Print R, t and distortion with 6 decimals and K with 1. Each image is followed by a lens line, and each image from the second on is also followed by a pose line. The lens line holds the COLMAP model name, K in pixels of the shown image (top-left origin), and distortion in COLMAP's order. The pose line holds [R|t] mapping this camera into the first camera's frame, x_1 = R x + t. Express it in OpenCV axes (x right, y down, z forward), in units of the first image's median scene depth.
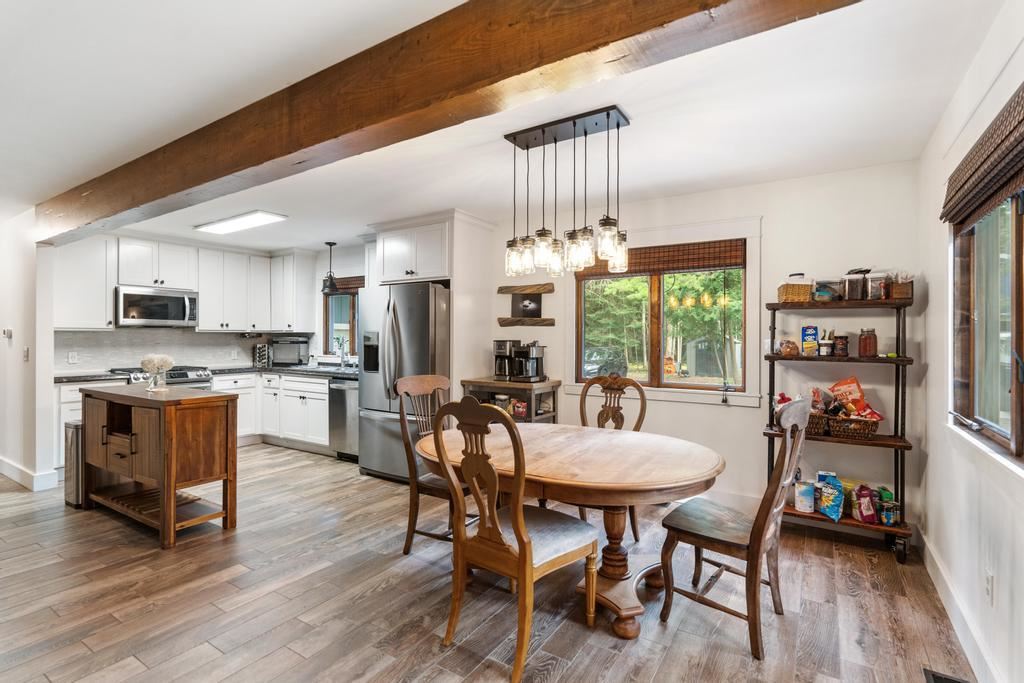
lens RADIAL K [[497.9, 0, 509.8], [0, 497.9, 340.6], [0, 0, 1]] dist [-0.000406, -0.000032]
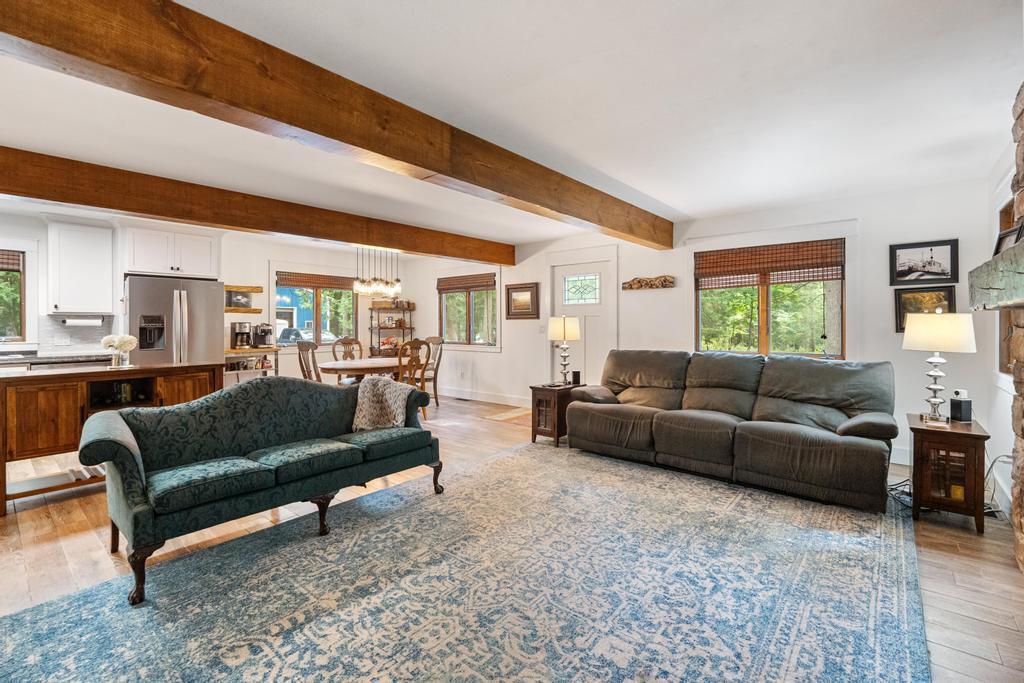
lens RADIAL K [[452.4, 0, 508.2], [0, 452.4, 322.7], [0, 0, 1]] dist [-0.005507, 0.001146]
pose [[0.129083, 0.000579, 0.991634, -1.706020], [0.005191, 0.999986, -0.001260, 0.009485], [-0.991620, 0.005310, 0.129078, 0.013687]]
